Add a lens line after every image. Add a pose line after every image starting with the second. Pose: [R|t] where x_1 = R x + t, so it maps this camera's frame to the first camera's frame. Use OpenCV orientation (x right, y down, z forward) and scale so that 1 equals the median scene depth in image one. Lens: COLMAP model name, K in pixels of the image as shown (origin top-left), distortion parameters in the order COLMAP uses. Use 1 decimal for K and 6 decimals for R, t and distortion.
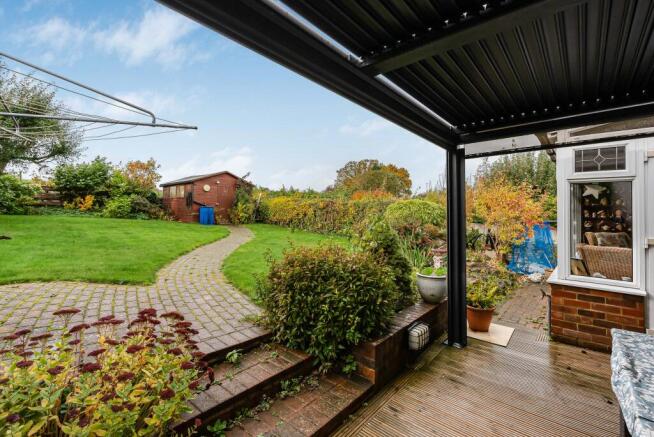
lens RADIAL K [[291.7, 0, 324.5], [0, 291.7, 214.3], [0, 0, 1]] dist [0.003297, -0.000334]
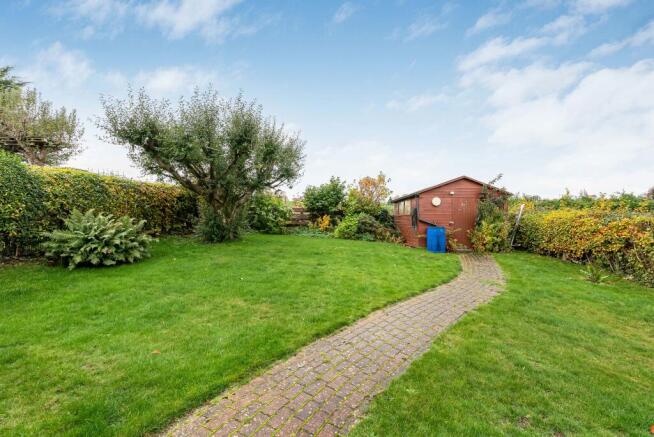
lens RADIAL K [[291.7, 0, 330.9], [0, 291.7, 216.2], [0, 0, 1]] dist [0.003297, -0.000334]
pose [[0.684492, -0.021004, -0.728718, -0.046676], [-0.008877, 0.999271, -0.037141, -0.022701], [0.728966, 0.031891, 0.683806, 0.296704]]
